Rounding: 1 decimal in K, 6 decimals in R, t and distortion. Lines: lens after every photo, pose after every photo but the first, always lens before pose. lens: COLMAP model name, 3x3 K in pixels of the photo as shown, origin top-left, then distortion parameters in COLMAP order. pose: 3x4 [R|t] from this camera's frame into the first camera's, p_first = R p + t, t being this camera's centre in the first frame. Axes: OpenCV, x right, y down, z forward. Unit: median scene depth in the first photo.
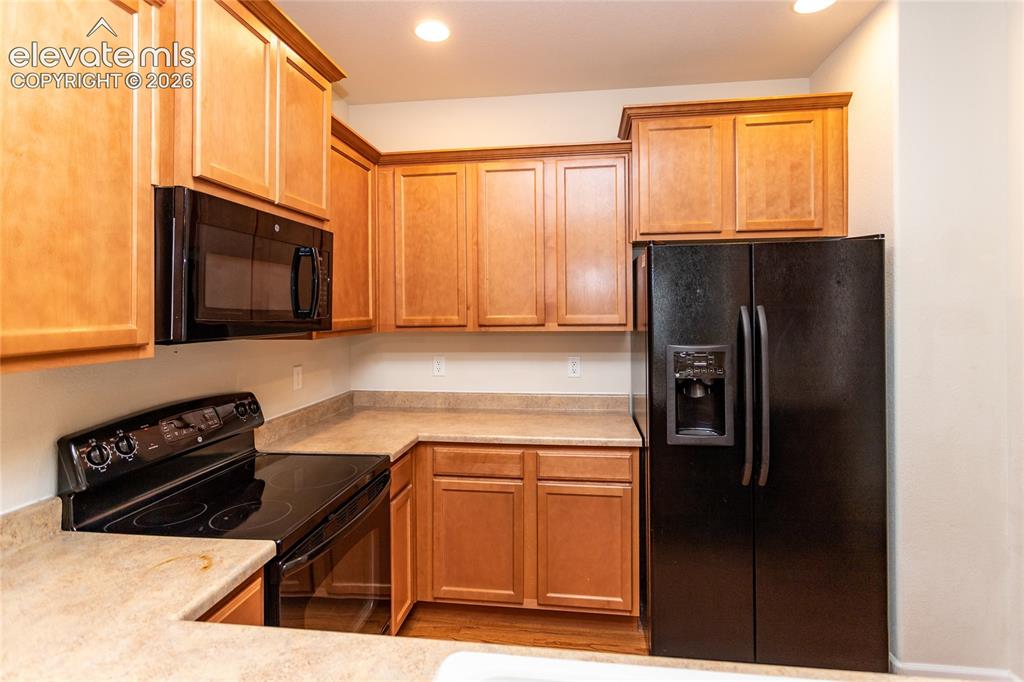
lens RADIAL K [[496.5, 0, 540.5], [0, 496.5, 312.6], [0, 0, 1]] dist [0.003414, 0.001921]
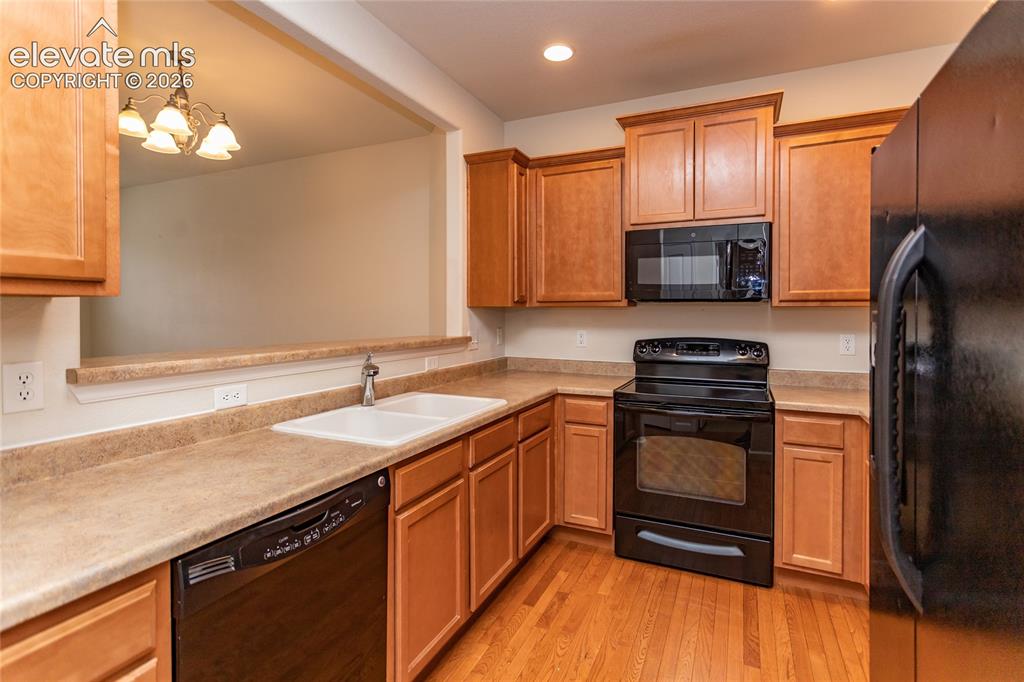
lens RADIAL K [[496.5, 0, 500.7], [0, 496.5, 316.7], [0, 0, 1]] dist [0.003414, 0.001921]
pose [[-0.308373, 0.014636, -0.951153, 1.012955], [-0.003249, 0.999860, 0.016438, 0.063801], [0.951260, 0.008160, -0.308282, 0.724838]]
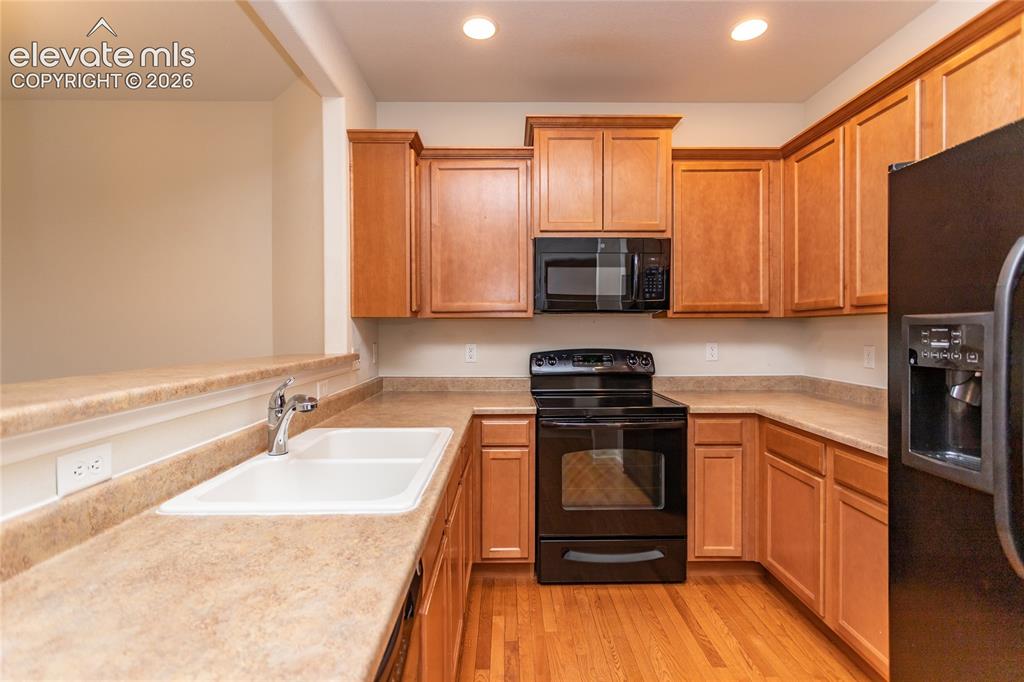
lens RADIAL K [[496.5, 0, 505.3], [0, 496.5, 334.1], [0, 0, 1]] dist [0.003414, 0.001921]
pose [[0.133145, 0.015595, -0.990974, 0.873758], [-0.000738, 0.999877, 0.015636, 0.080485], [0.991096, -0.001350, 0.133140, 0.370047]]
